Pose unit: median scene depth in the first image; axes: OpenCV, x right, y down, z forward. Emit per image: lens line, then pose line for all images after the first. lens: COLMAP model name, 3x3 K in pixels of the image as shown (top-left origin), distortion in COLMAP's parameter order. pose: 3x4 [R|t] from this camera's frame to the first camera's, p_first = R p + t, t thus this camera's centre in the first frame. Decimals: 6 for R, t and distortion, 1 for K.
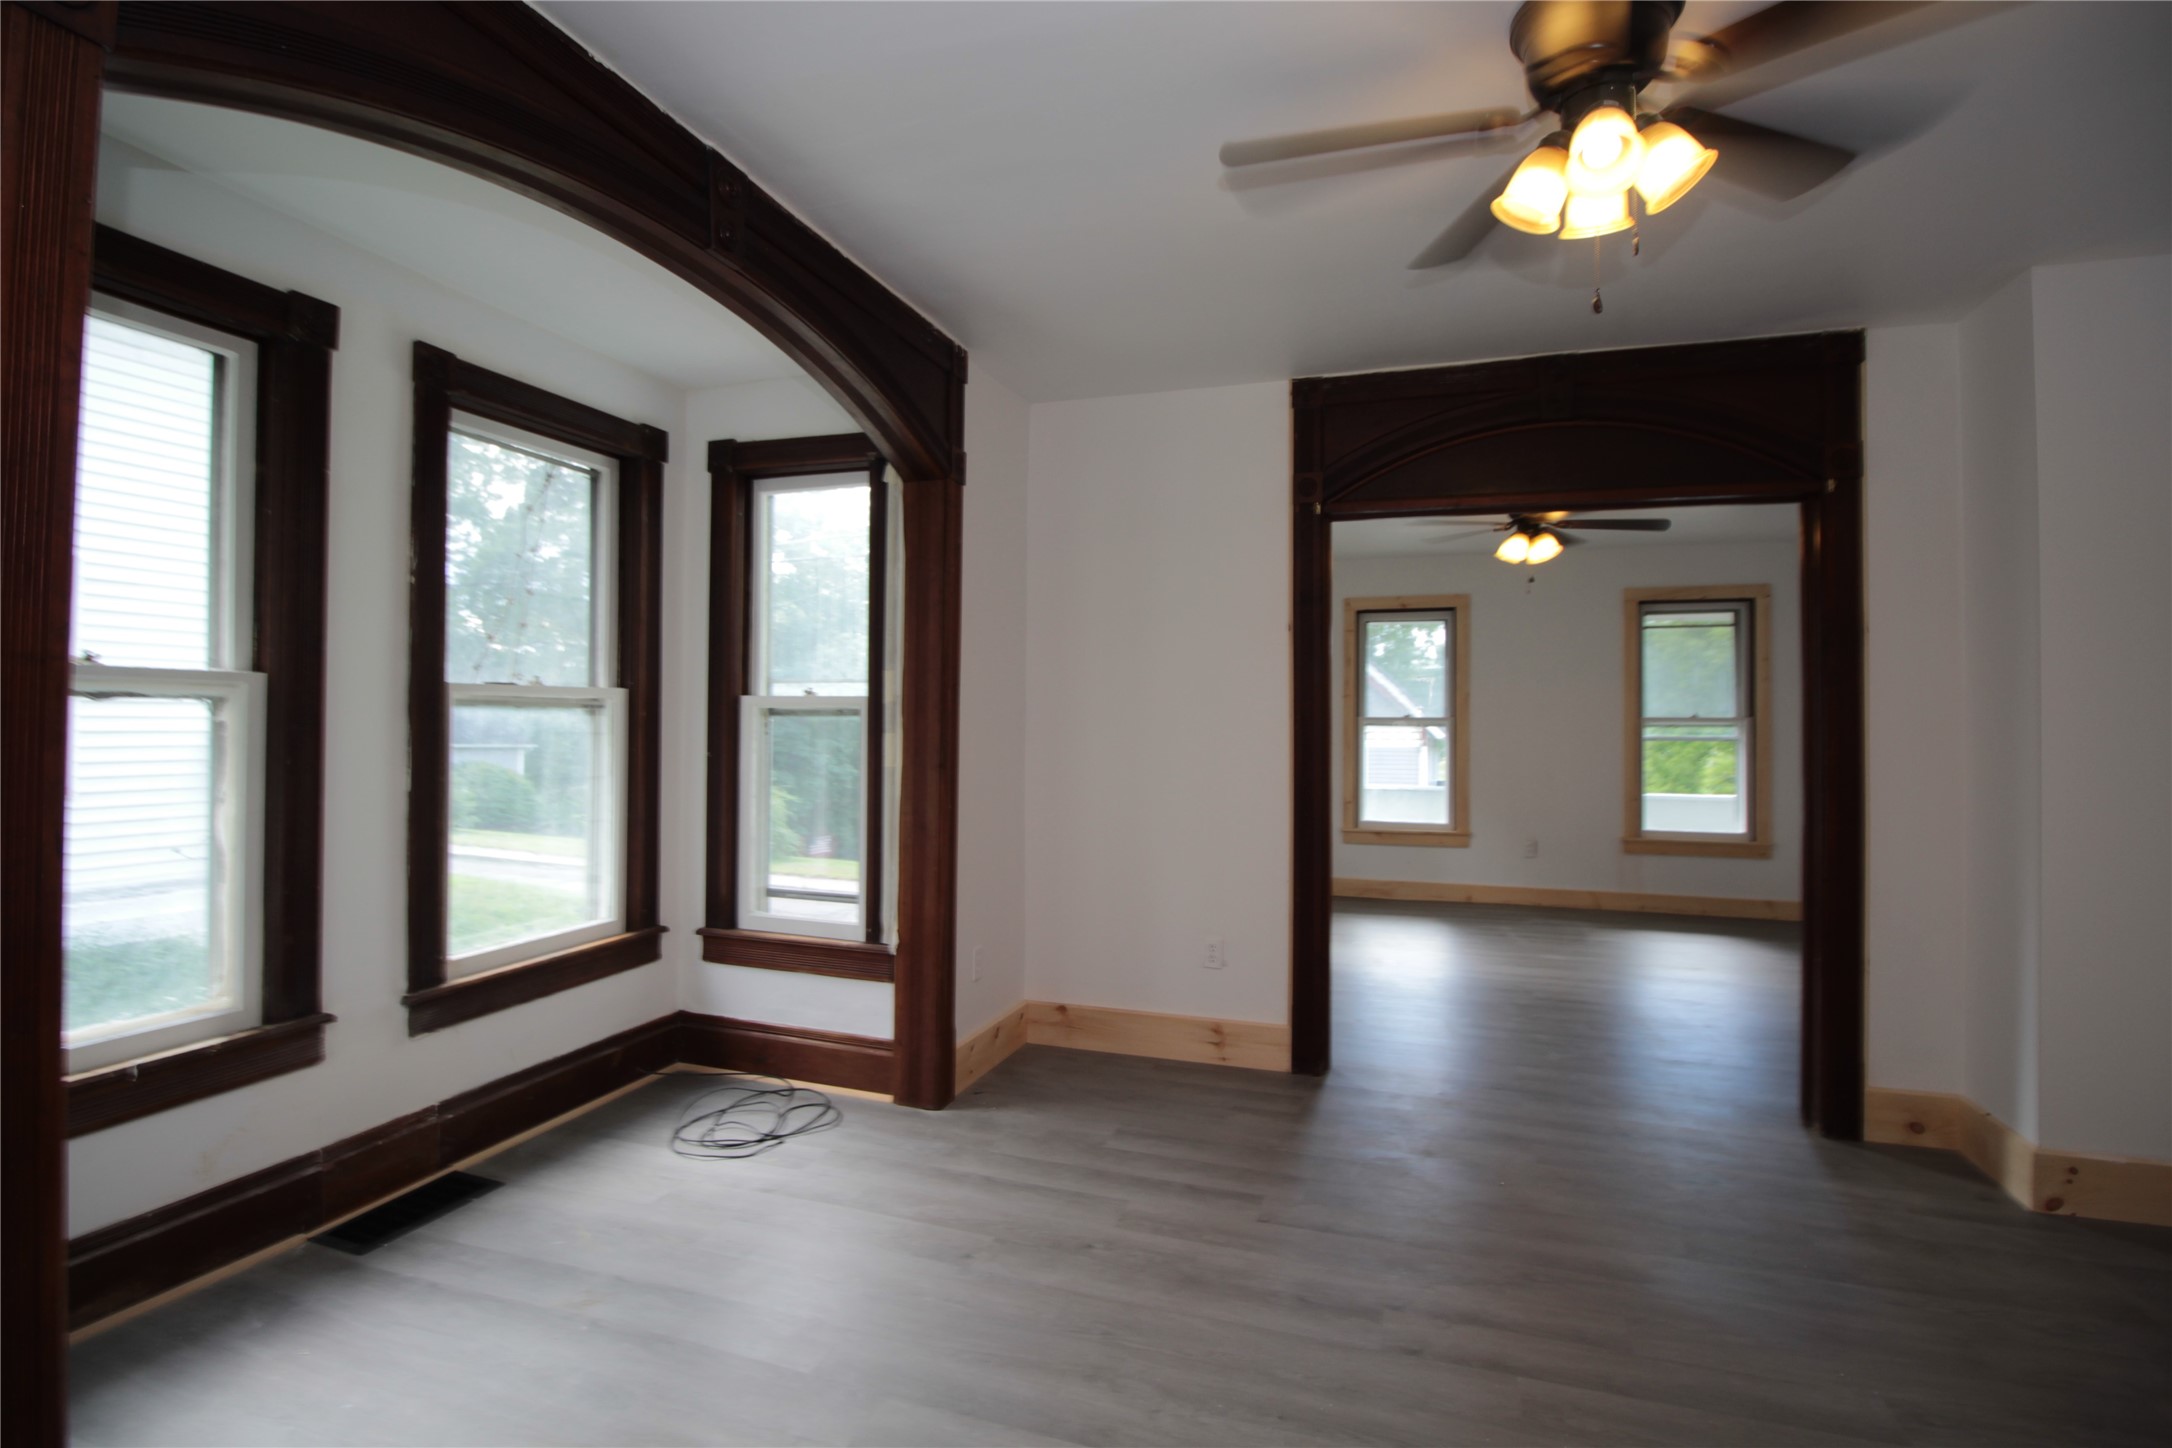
lens RADIAL K [[995.7, 0, 1097.3], [0, 995.7, 716.0], [0, 0, 1]] dist [-0.018405, -0.002428]
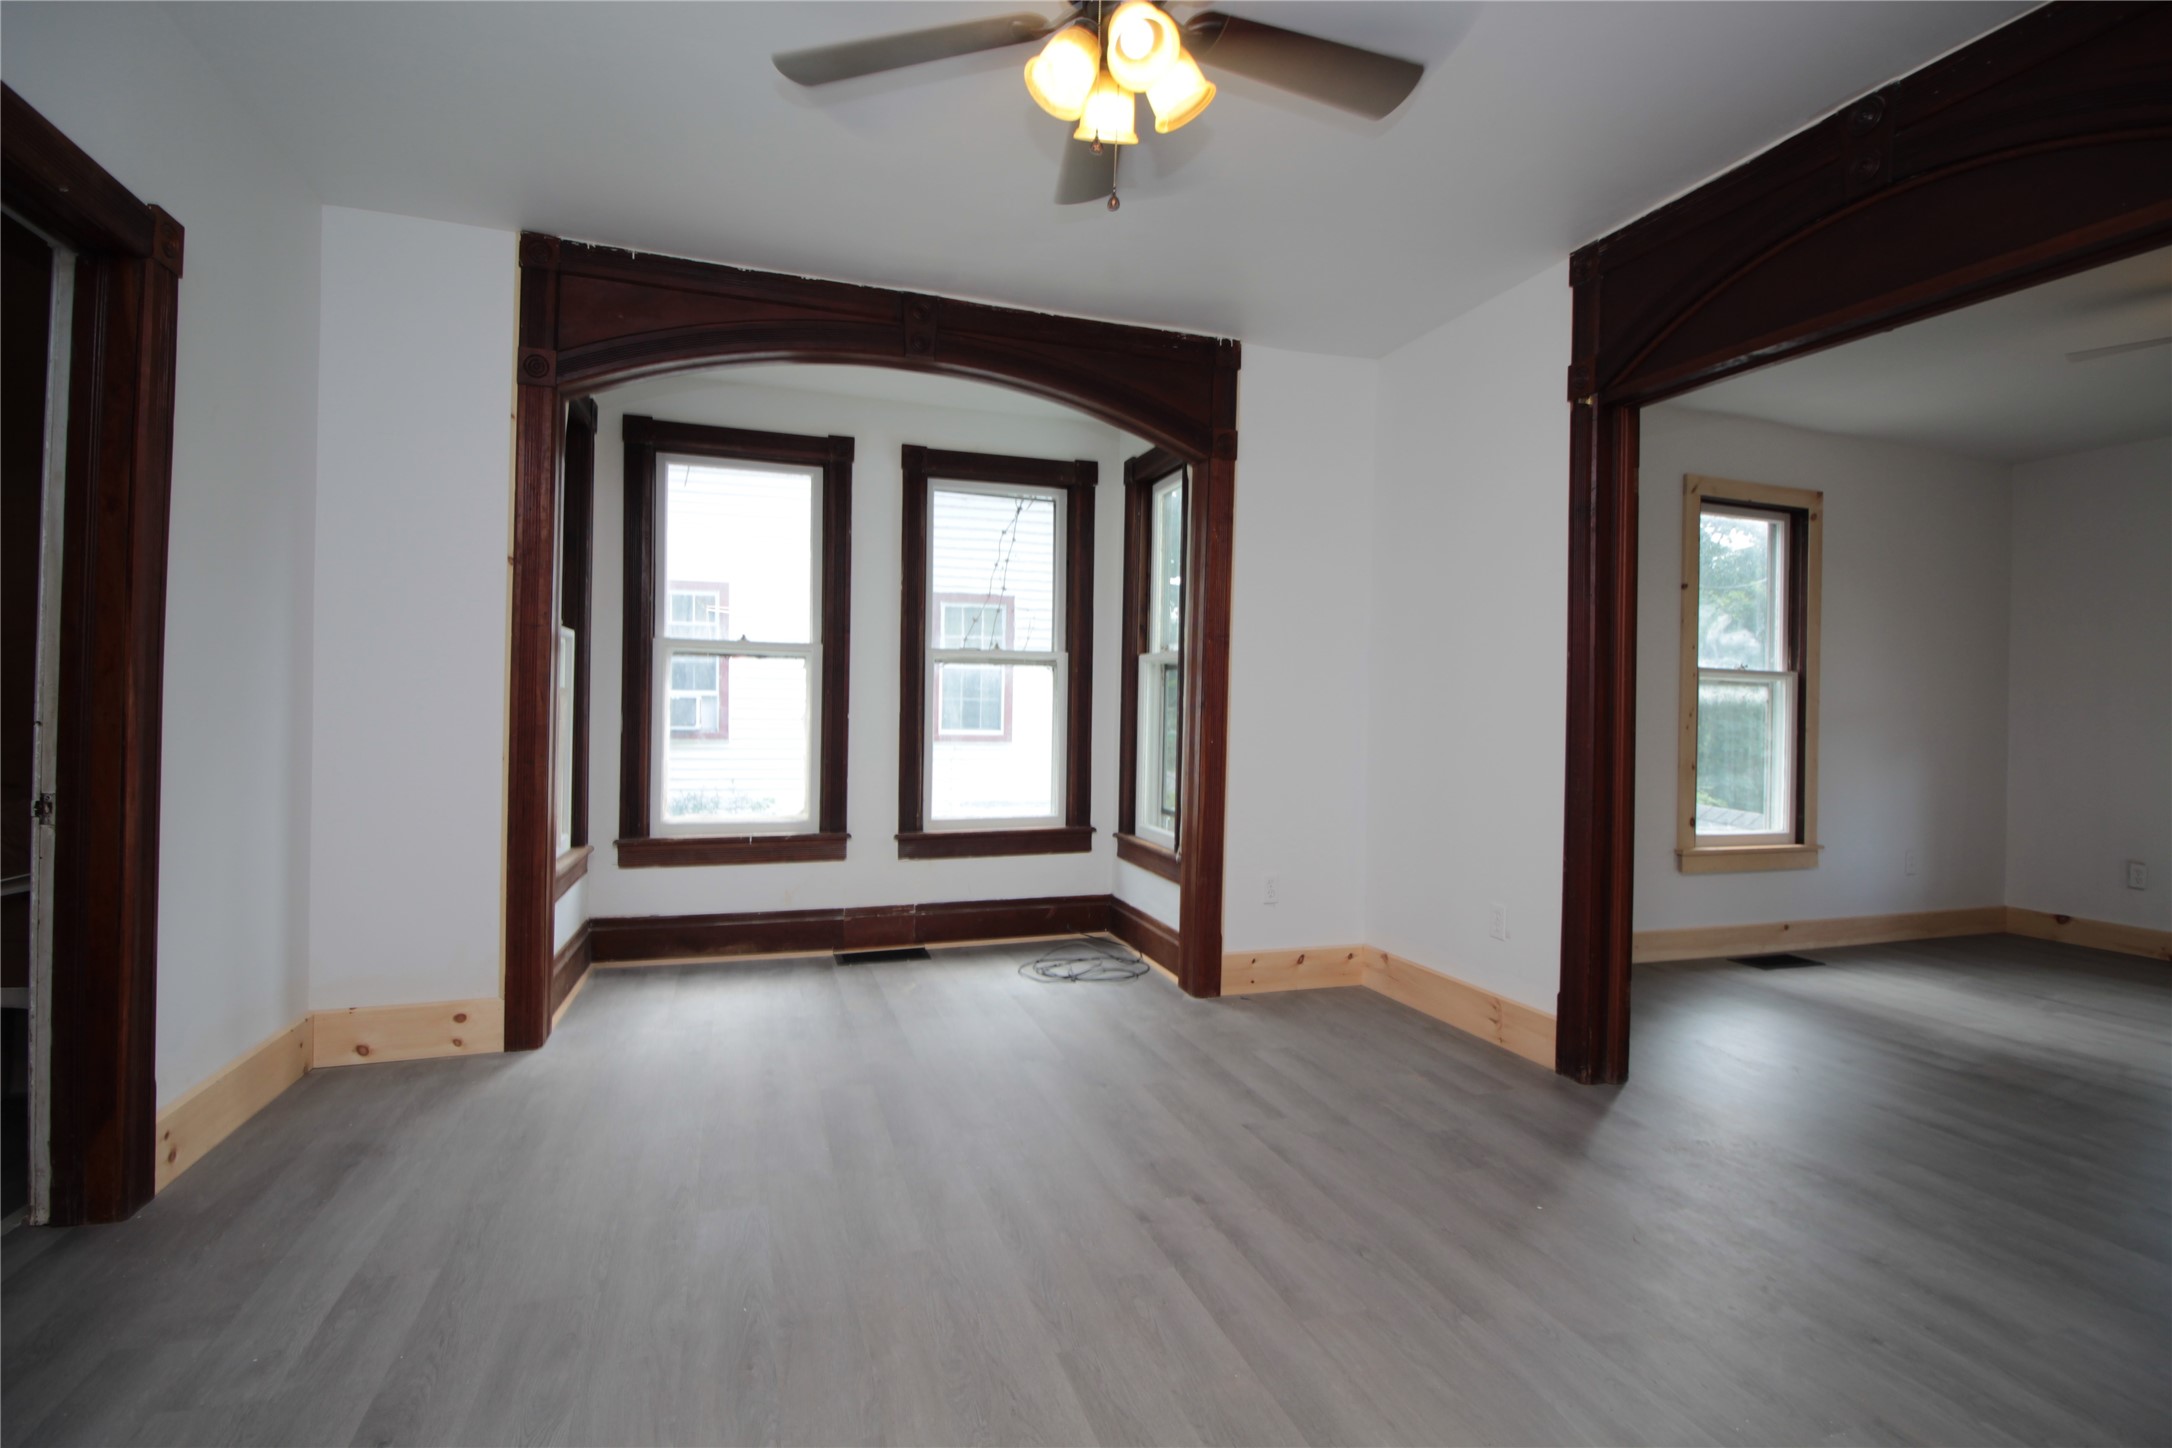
lens RADIAL K [[995.7, 0, 1092.3], [0, 995.7, 723.4], [0, 0, 1]] dist [-0.018405, -0.002428]
pose [[0.606975, 0.012778, -0.794618, 0.689113], [-0.006748, 0.999918, 0.010924, 0.059144], [0.794692, -0.001269, 0.607012, 0.184987]]
